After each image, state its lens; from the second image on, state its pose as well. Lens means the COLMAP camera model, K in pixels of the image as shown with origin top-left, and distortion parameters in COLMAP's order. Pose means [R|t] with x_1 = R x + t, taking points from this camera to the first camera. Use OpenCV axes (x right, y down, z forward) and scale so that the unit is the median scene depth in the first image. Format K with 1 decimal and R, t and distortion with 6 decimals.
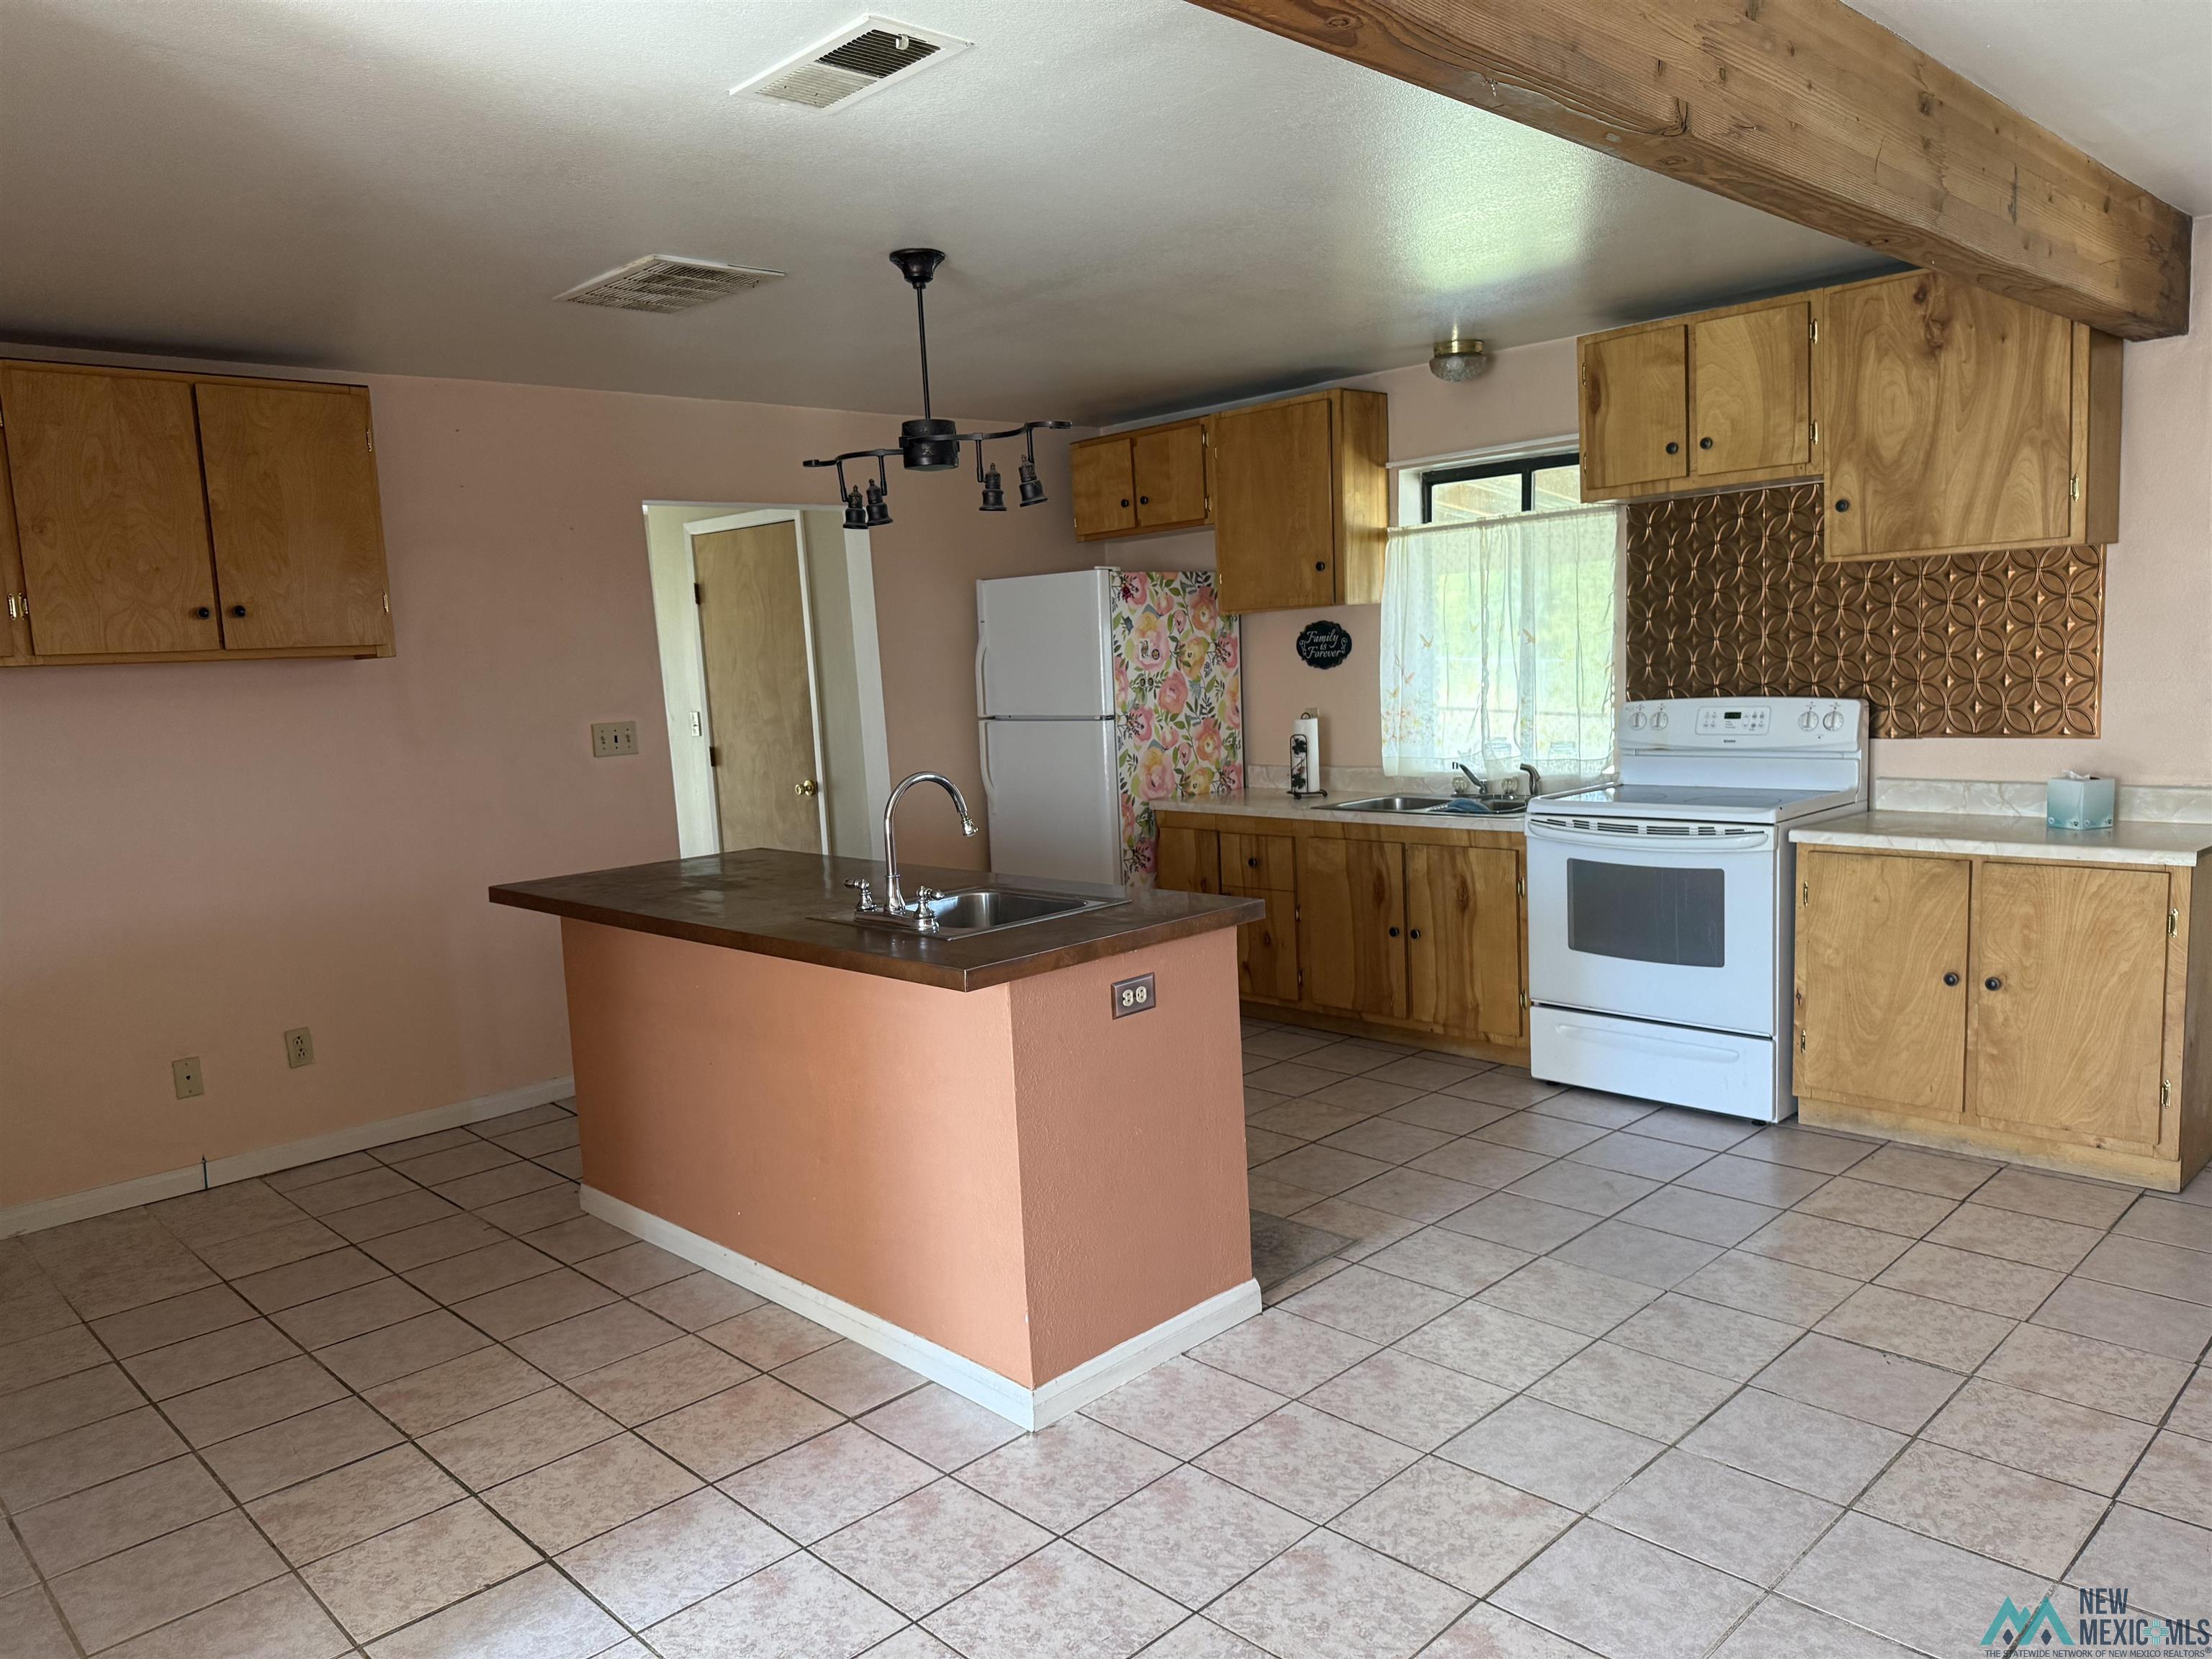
lens RADIAL K [[1544.4, 0, 1106.0], [0, 1544.4, 829.5], [0, 0, 1]] dist [0.109991, -0.167797]
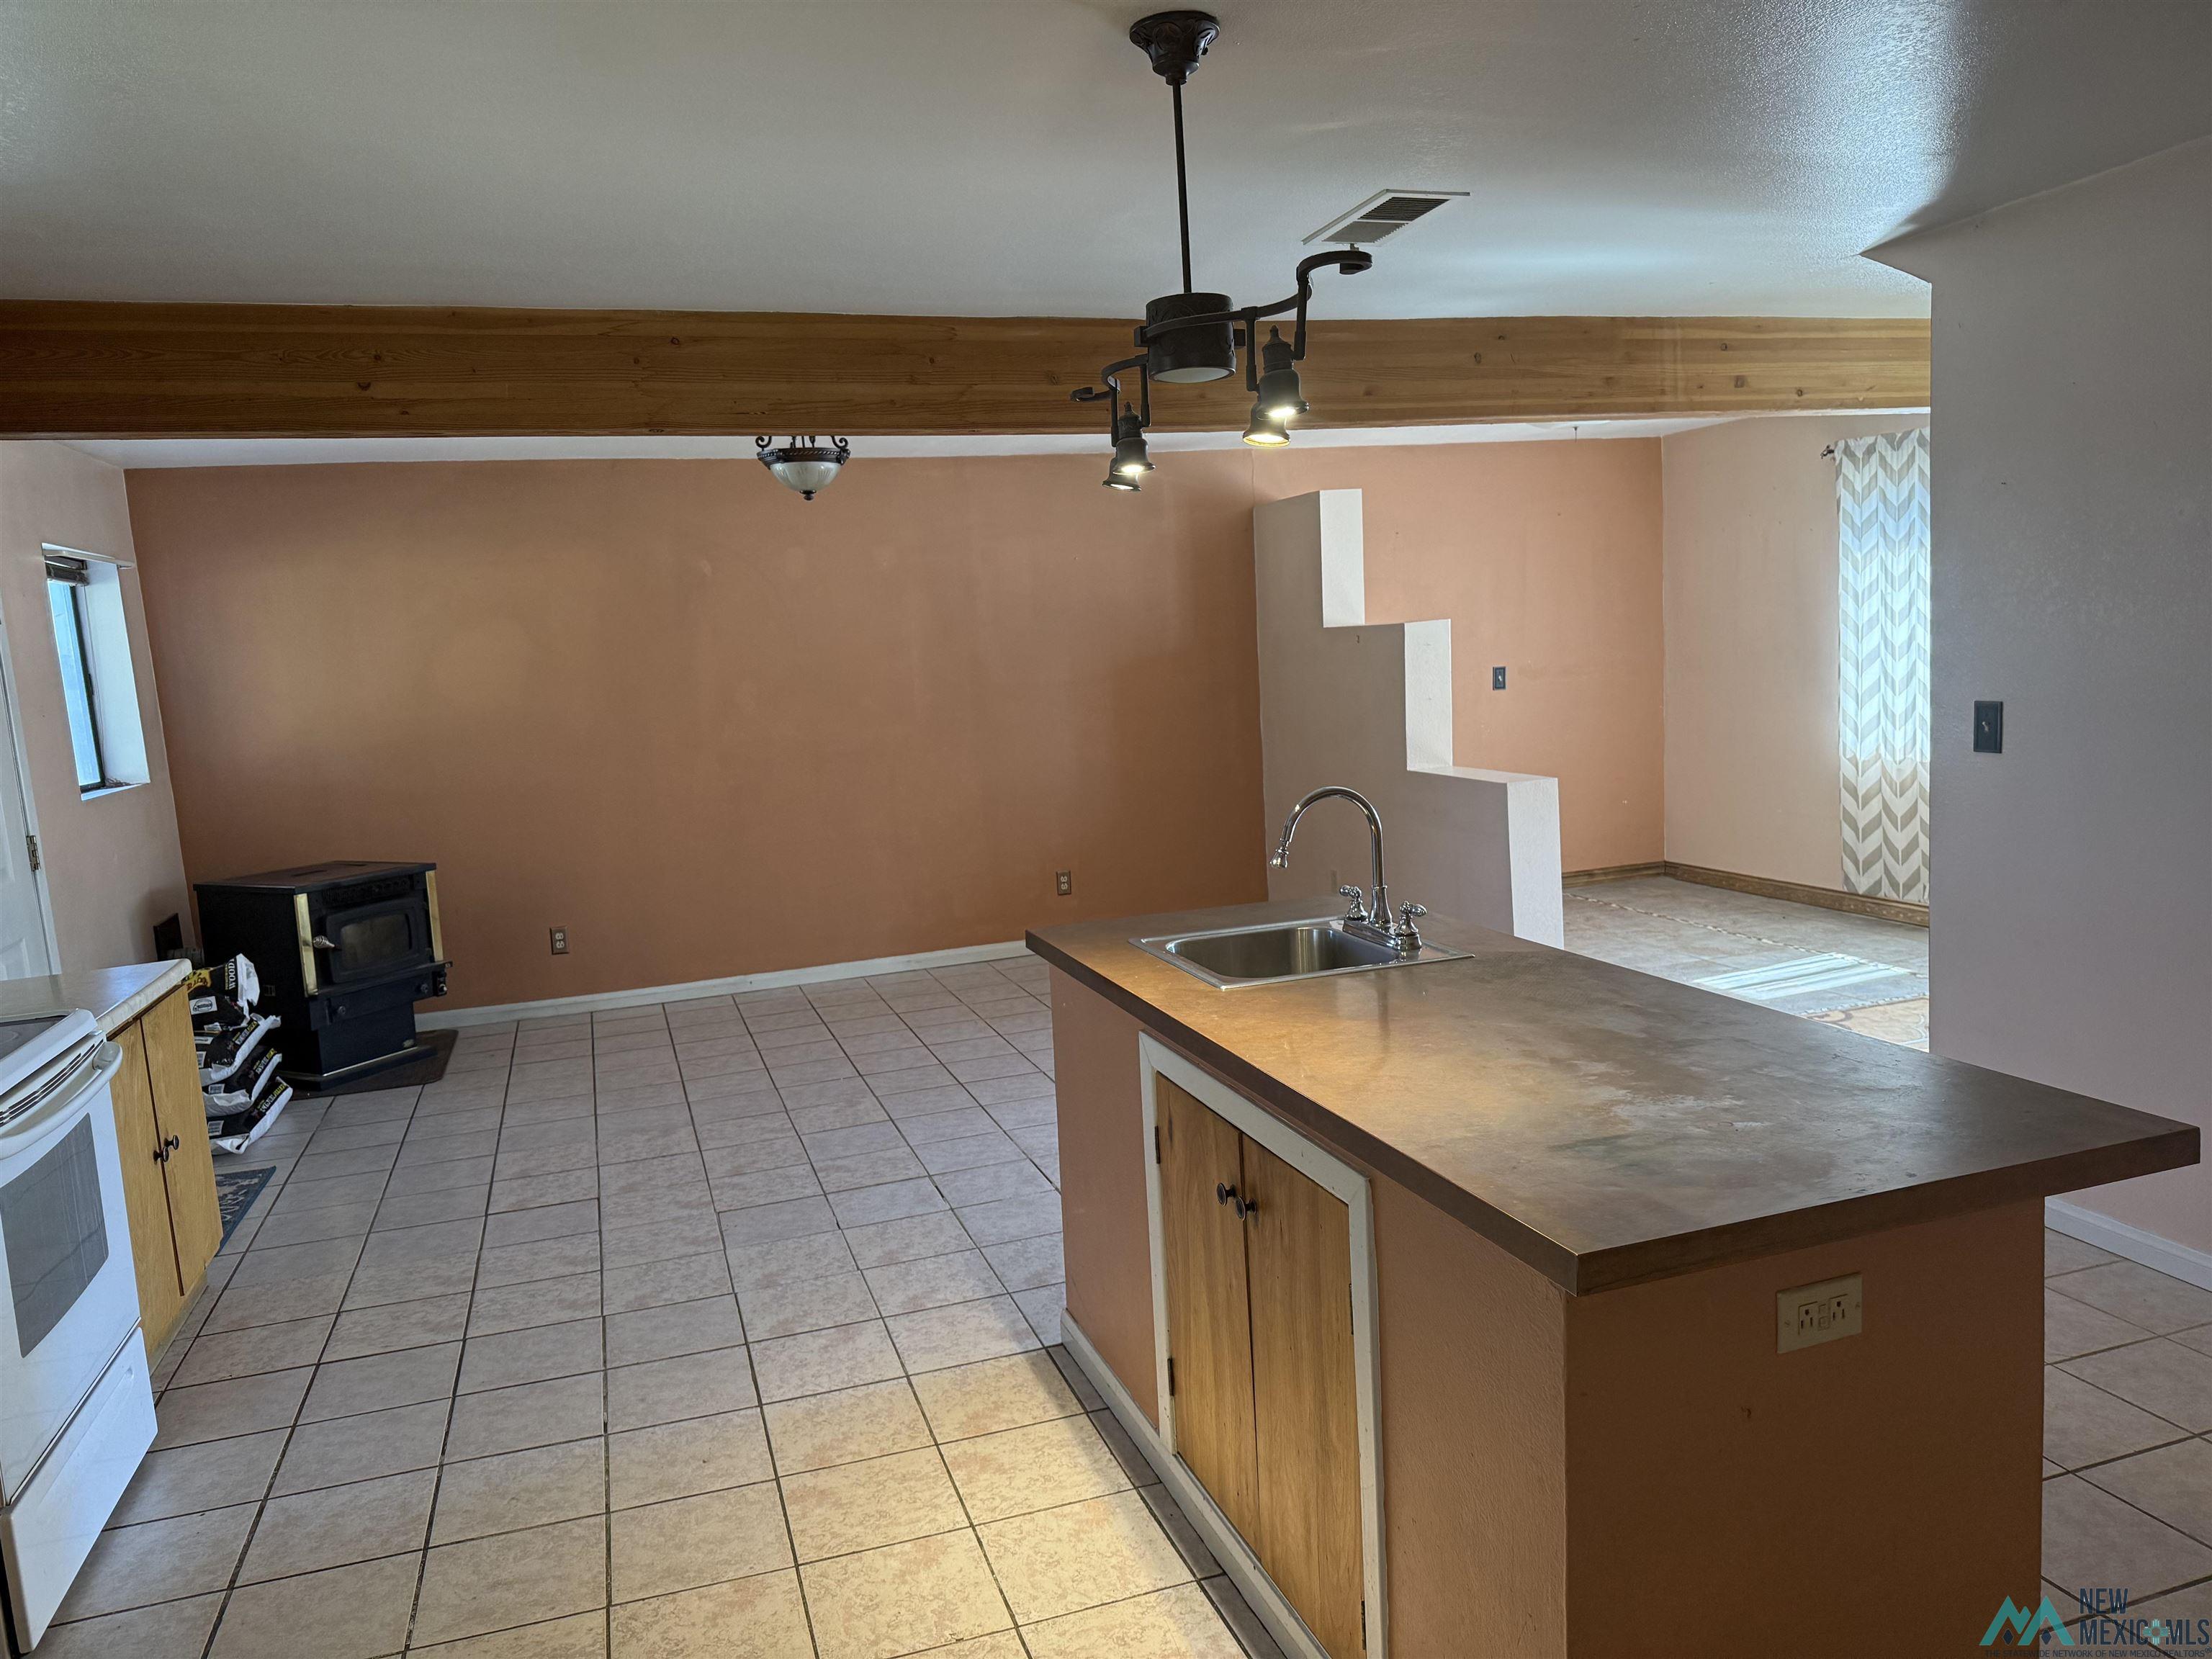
lens RADIAL K [[1544.4, 0, 1106.0], [0, 1544.4, 829.5], [0, 0, 1]] dist [0.109991, -0.167797]
pose [[-0.891175, 0.049580, 0.450942, -0.378612], [0.156252, 0.966735, 0.202504, -0.199378], [-0.425901, 0.250928, -0.869278, 1.710951]]
